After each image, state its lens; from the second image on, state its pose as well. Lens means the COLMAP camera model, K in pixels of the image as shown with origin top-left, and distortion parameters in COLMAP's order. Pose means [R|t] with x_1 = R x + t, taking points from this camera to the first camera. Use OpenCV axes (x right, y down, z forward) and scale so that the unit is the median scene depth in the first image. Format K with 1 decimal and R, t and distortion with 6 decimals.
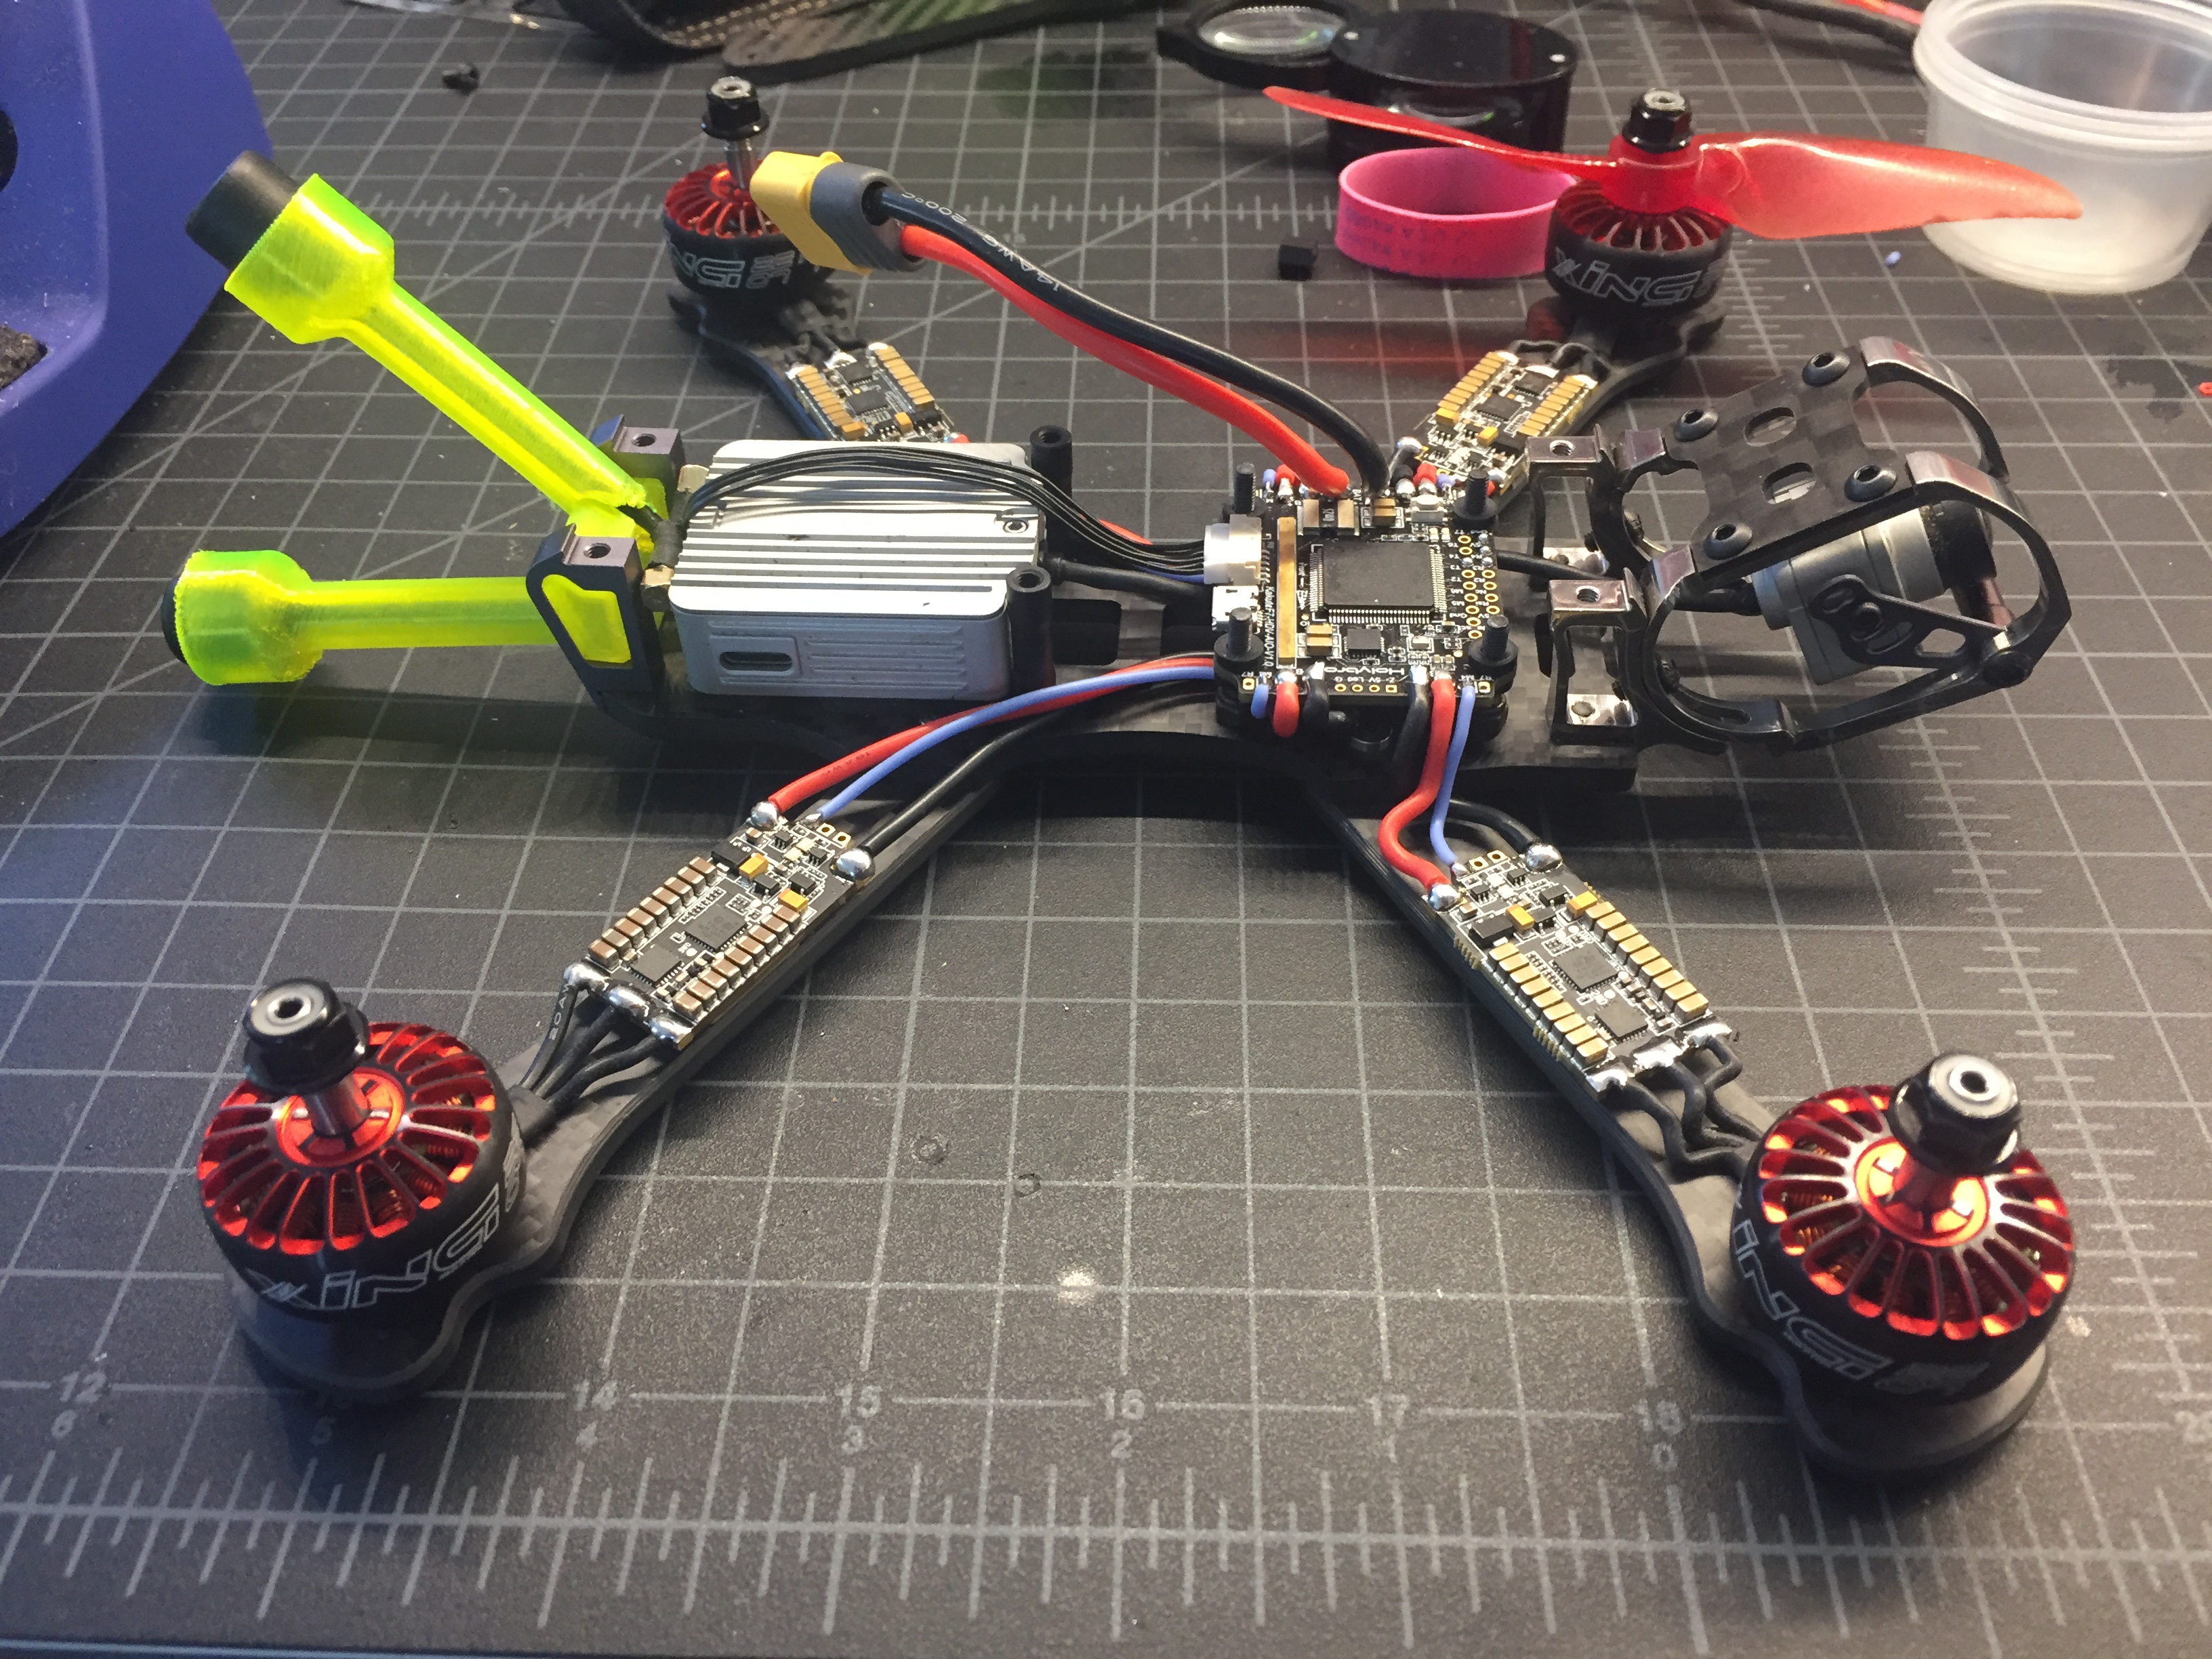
lens RADIAL K [[1982.4, 0, 1114.6], [0, 1982.4, 841.7], [0, 0, 1]] dist [0.058882, -0.119537]
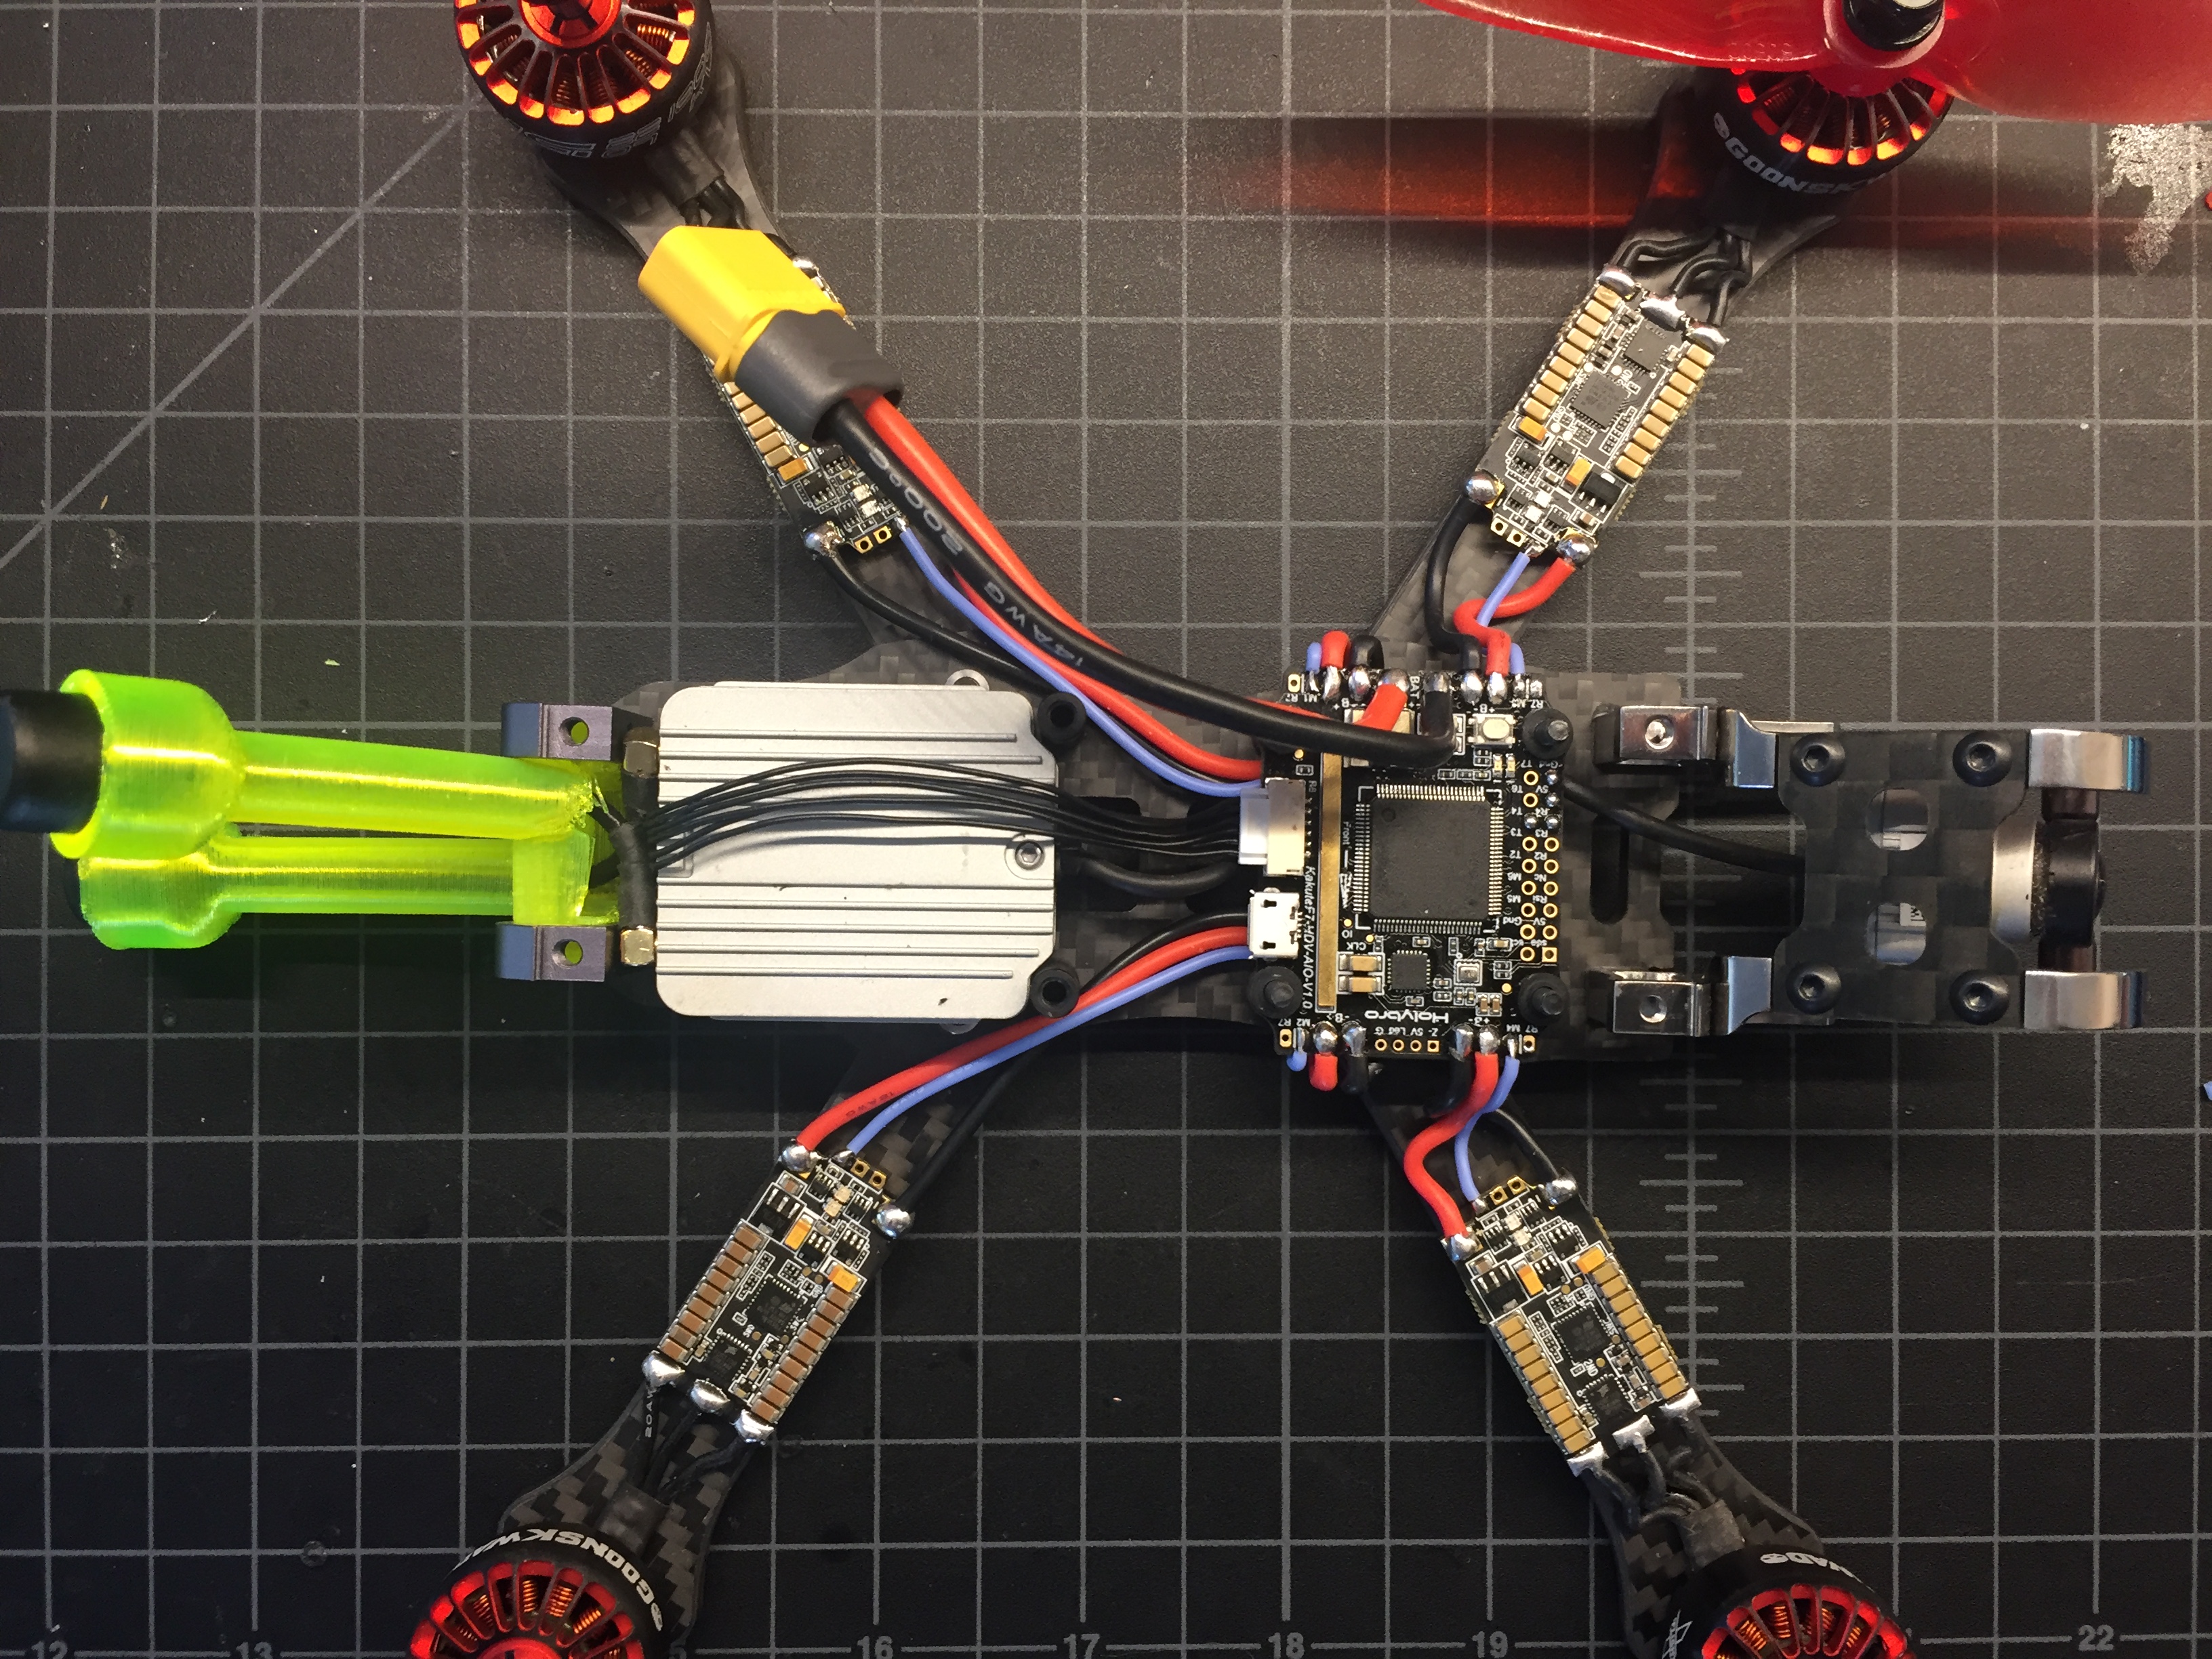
lens RADIAL K [[1982.4, 0, 1108.6], [0, 1982.4, 832.9], [0, 0, 1]] dist [0.058882, -0.119537]
pose [[0.998568, -0.037634, 0.038020, -0.047856], [-0.001020, 0.697182, 0.716893, -0.796083], [-0.053487, -0.715905, 0.696146, 0.390540]]
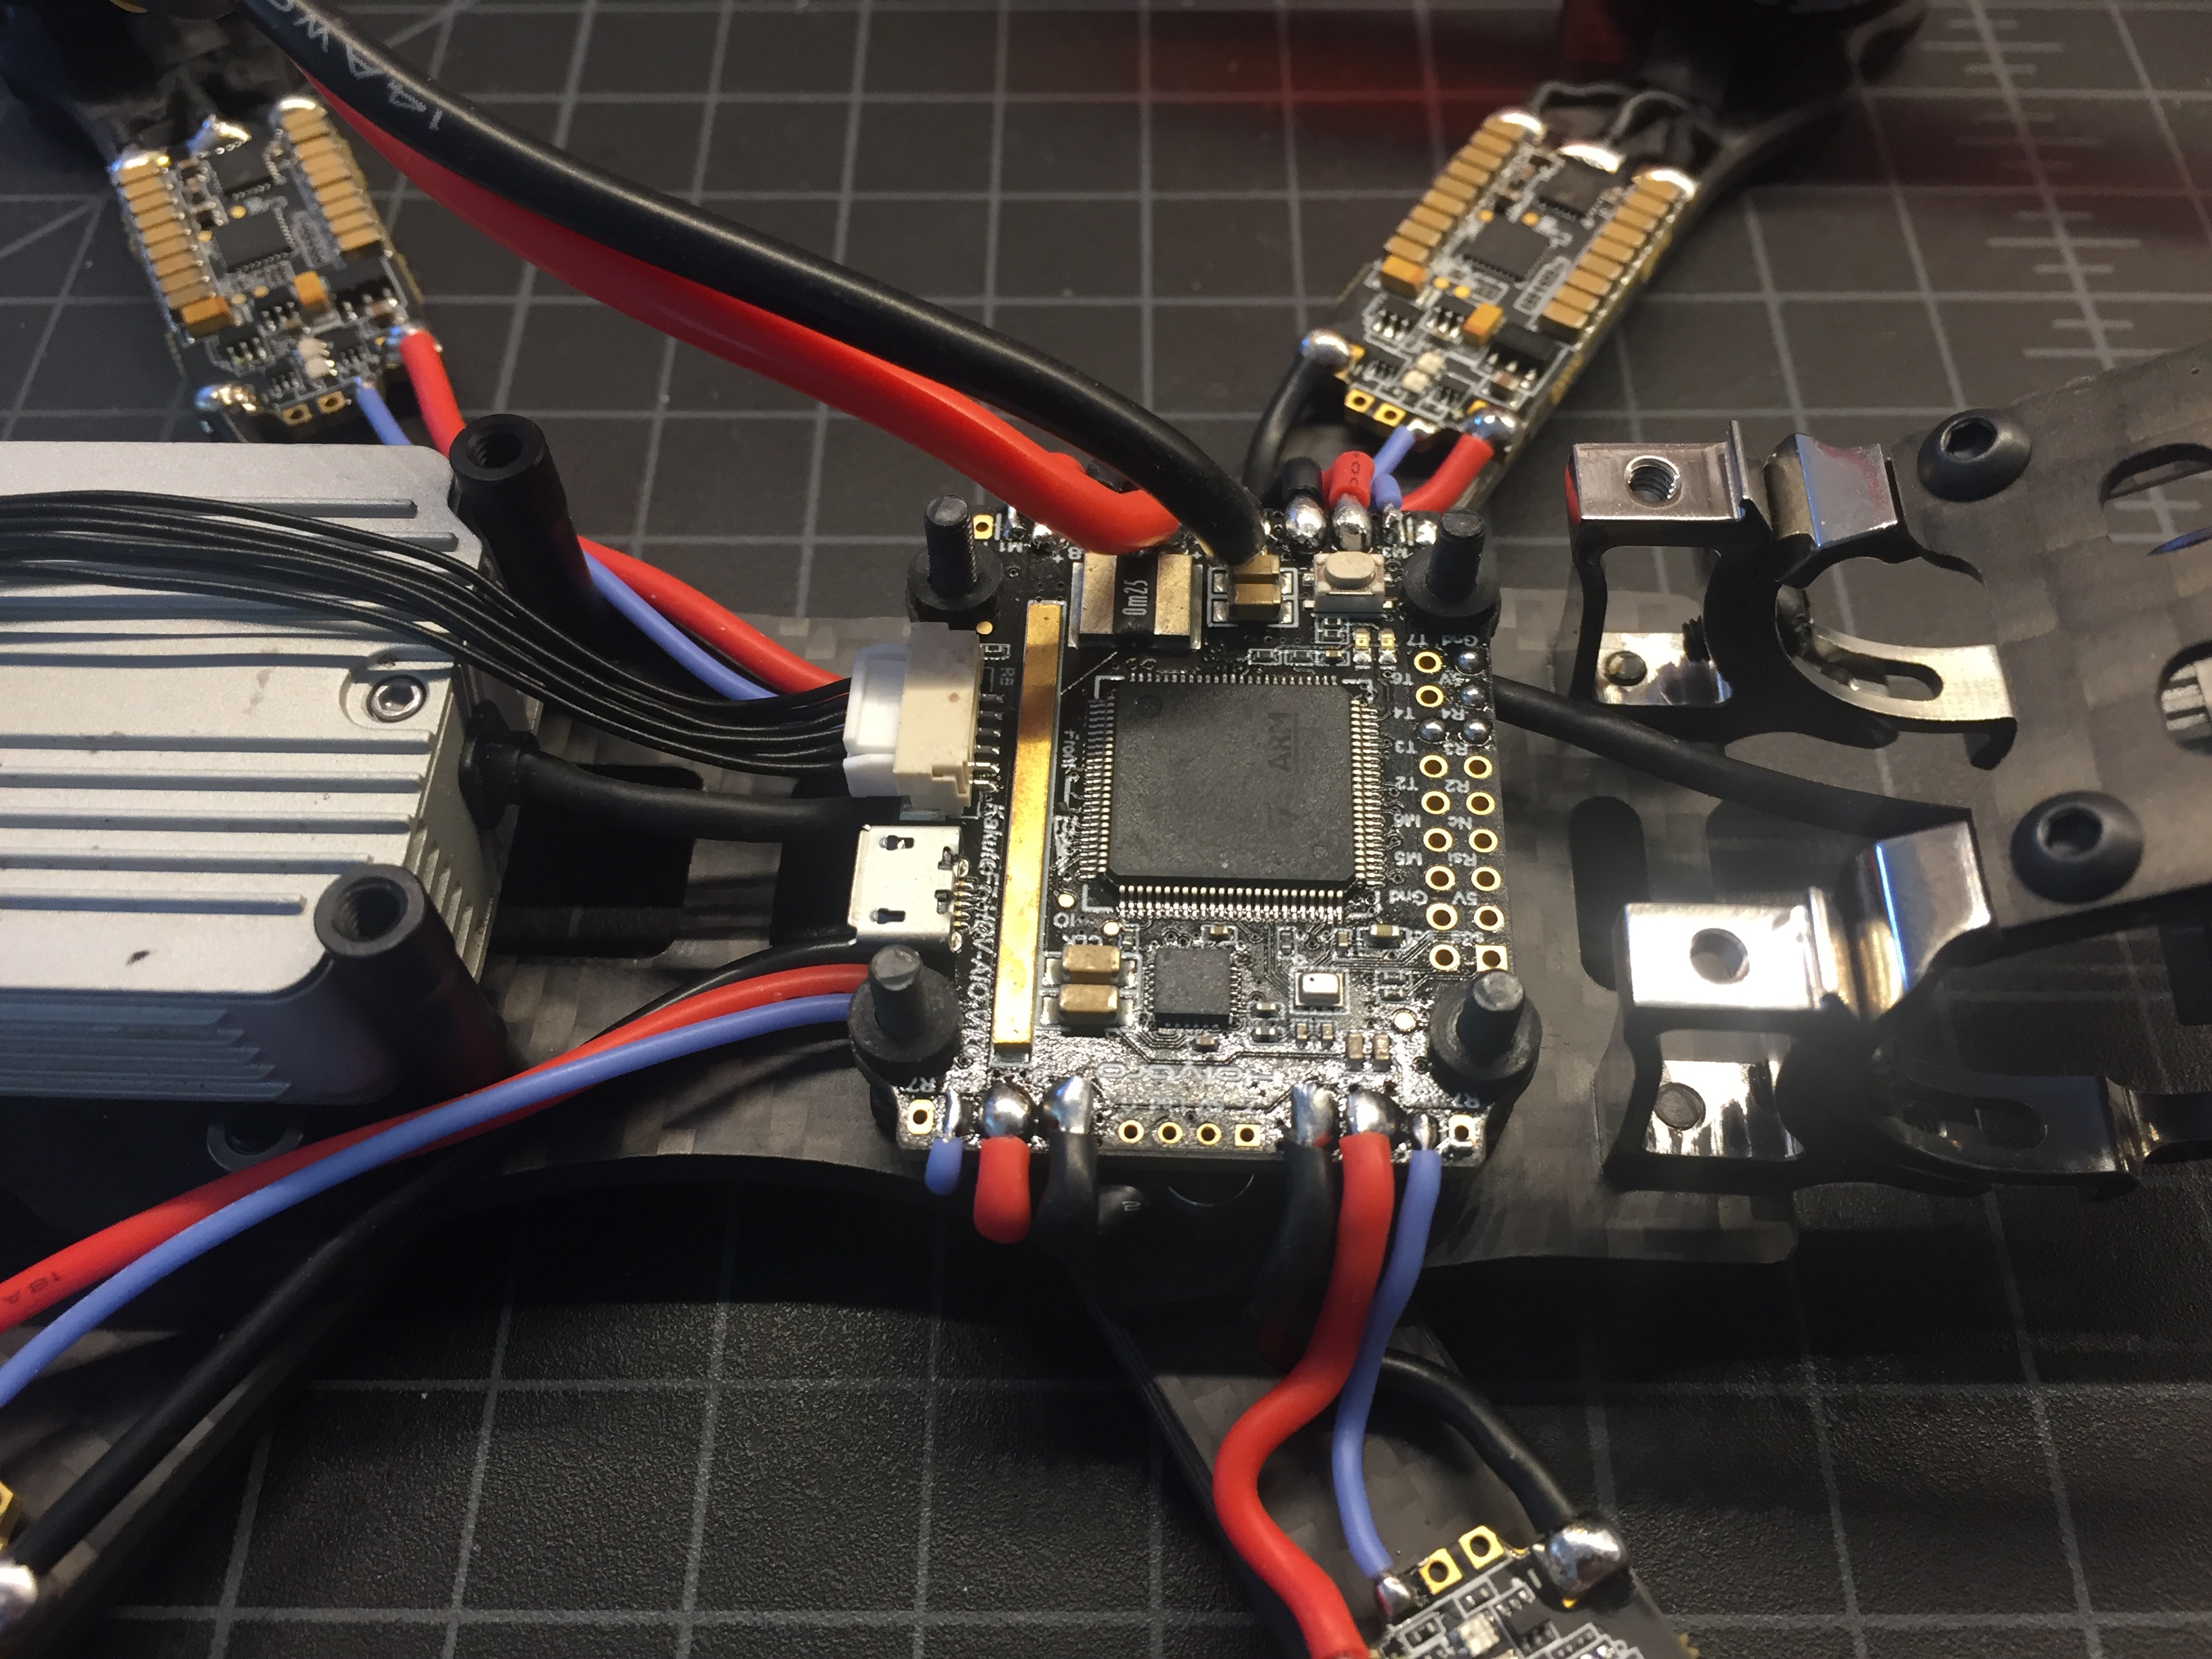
lens RADIAL K [[1982.4, 0, 1112.6], [0, 1982.4, 840.2], [0, 0, 1]] dist [0.058882, -0.119537]
pose [[0.999748, -0.013758, 0.017718, 0.097871], [0.009203, 0.971867, 0.235349, -0.228790], [-0.020457, -0.235127, 0.971749, 0.565480]]
